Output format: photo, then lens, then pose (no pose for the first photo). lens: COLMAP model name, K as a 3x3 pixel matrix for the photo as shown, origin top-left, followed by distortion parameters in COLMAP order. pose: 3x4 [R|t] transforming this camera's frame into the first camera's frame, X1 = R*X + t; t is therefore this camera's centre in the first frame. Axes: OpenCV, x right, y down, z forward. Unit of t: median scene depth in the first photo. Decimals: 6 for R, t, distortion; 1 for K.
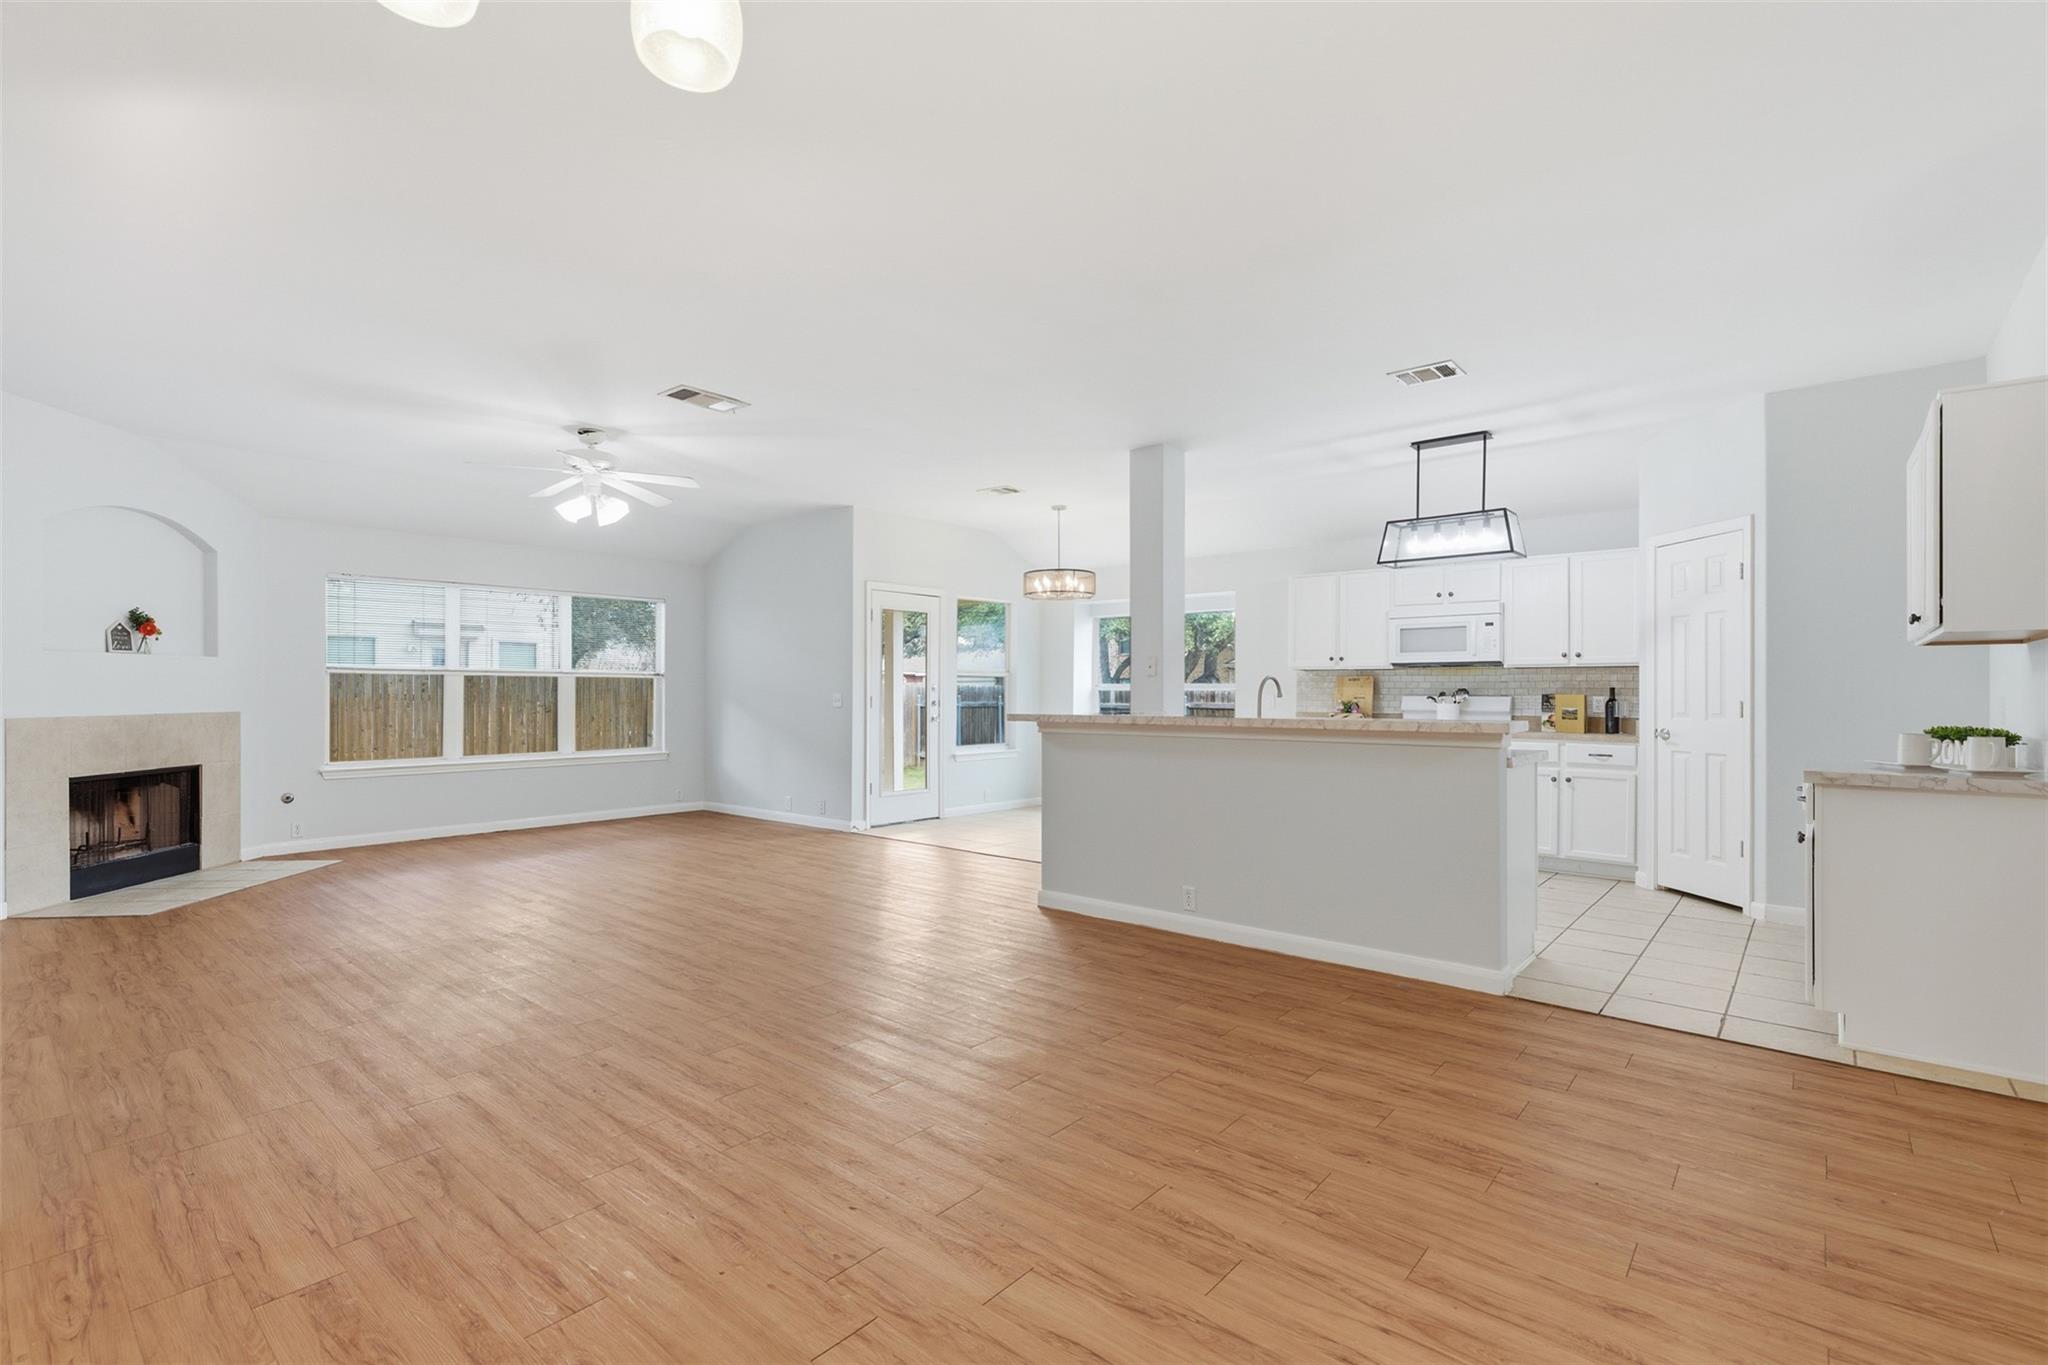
lens RADIAL K [[919.2, 0, 1023.0], [0, 919.2, 691.1], [0, 0, 1]] dist [0.004067, -0.000339]
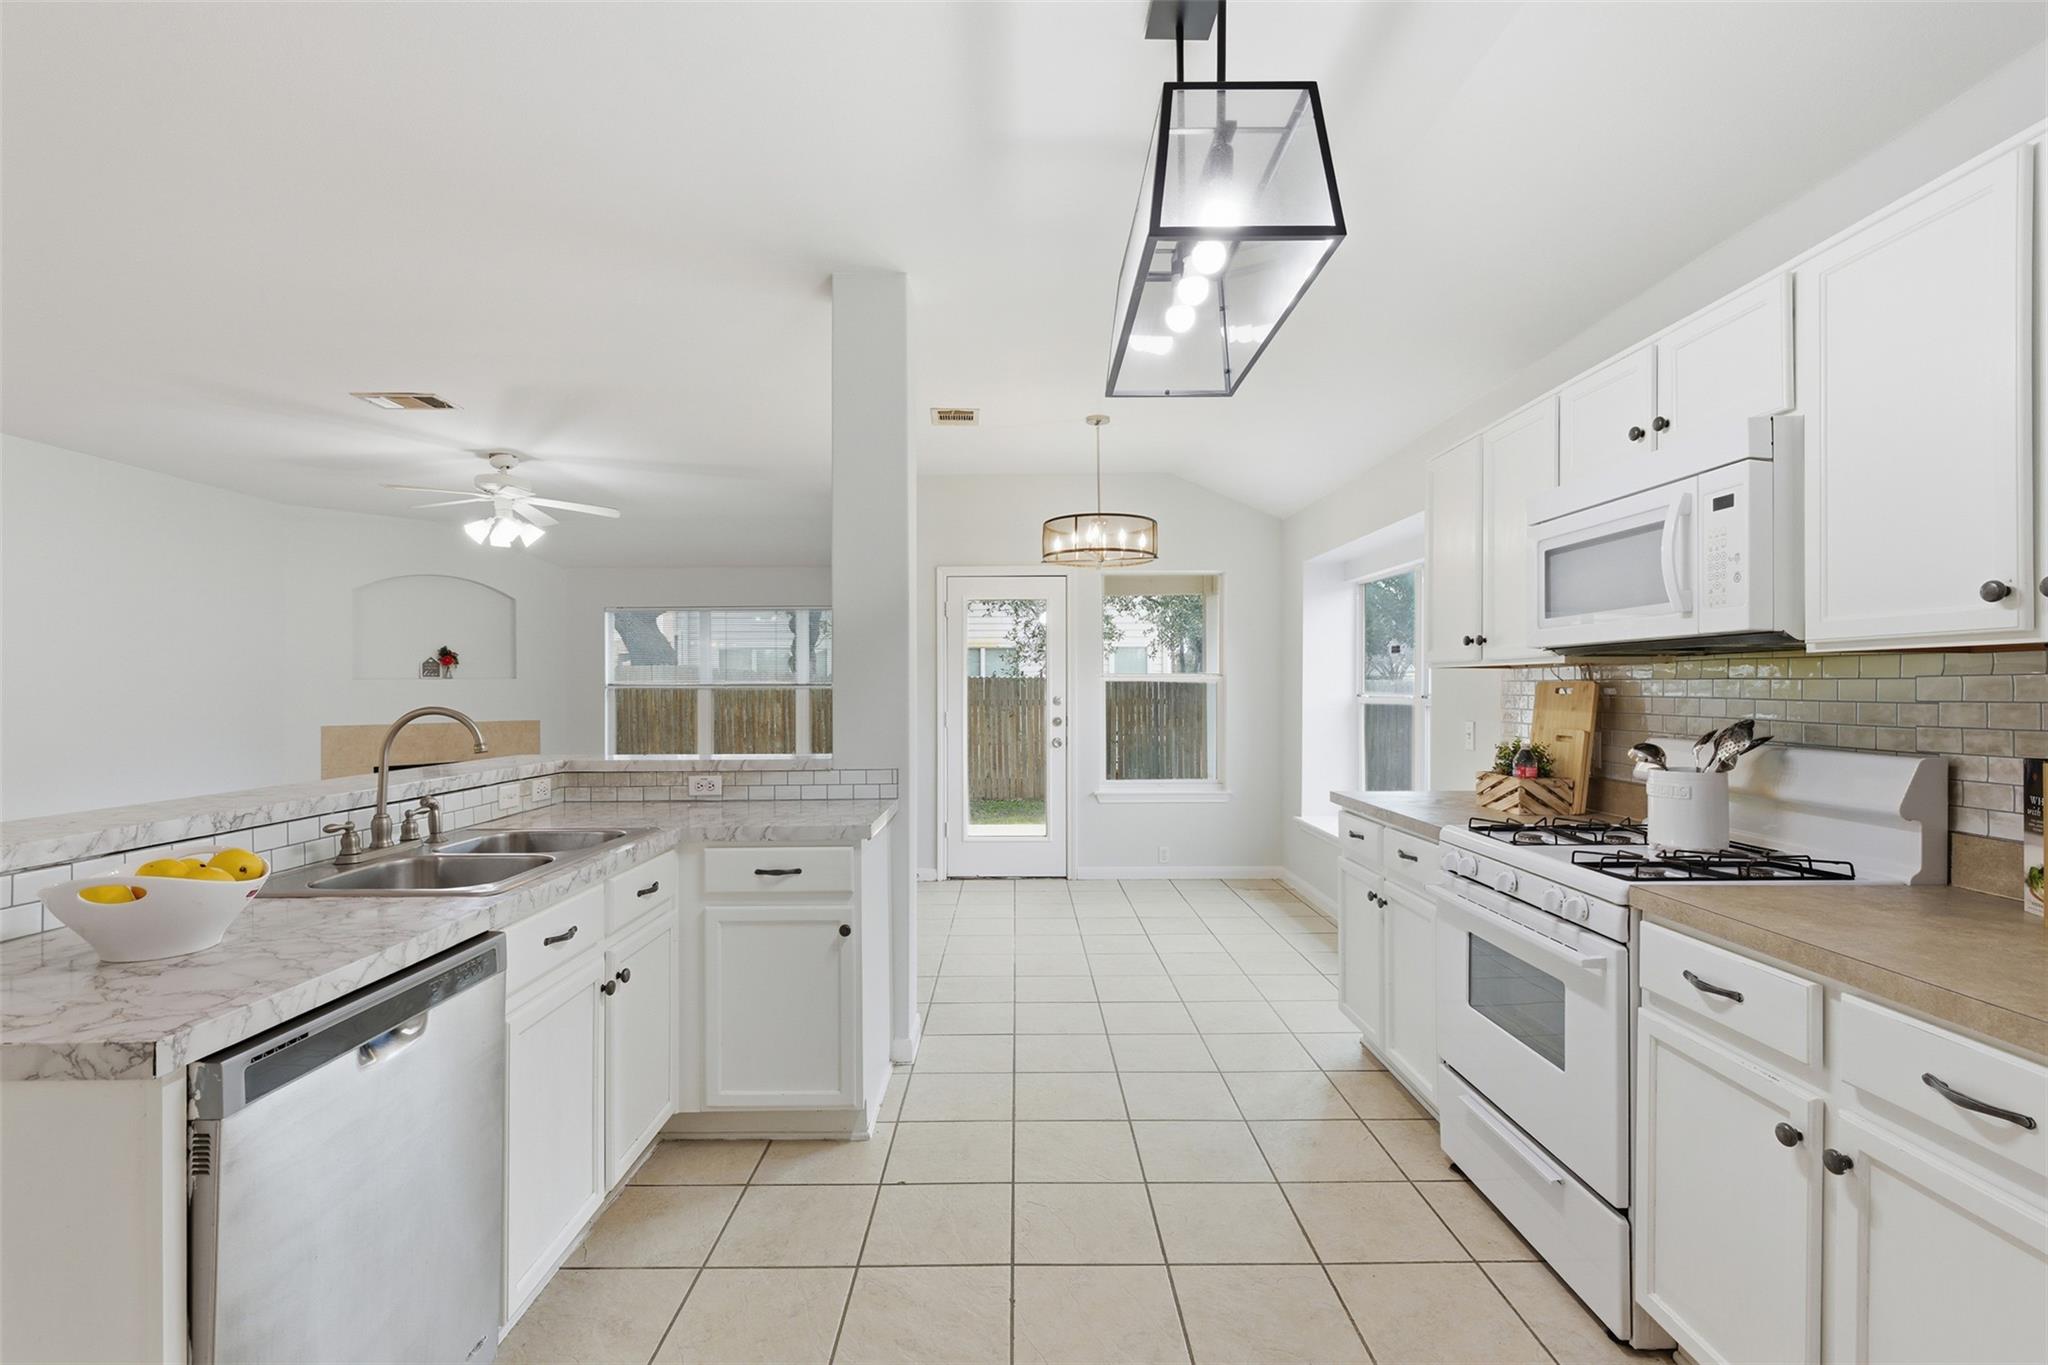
lens RADIAL K [[919.2, 0, 1023.0], [0, 919.2, 691.1], [0, 0, 1]] dist [0.004067, -0.000339]
pose [[0.659537, -0.003638, -0.751663, 0.600834], [0.007569, 0.999970, 0.001801, -0.017322], [0.751634, -0.006877, 0.659545, 0.675234]]
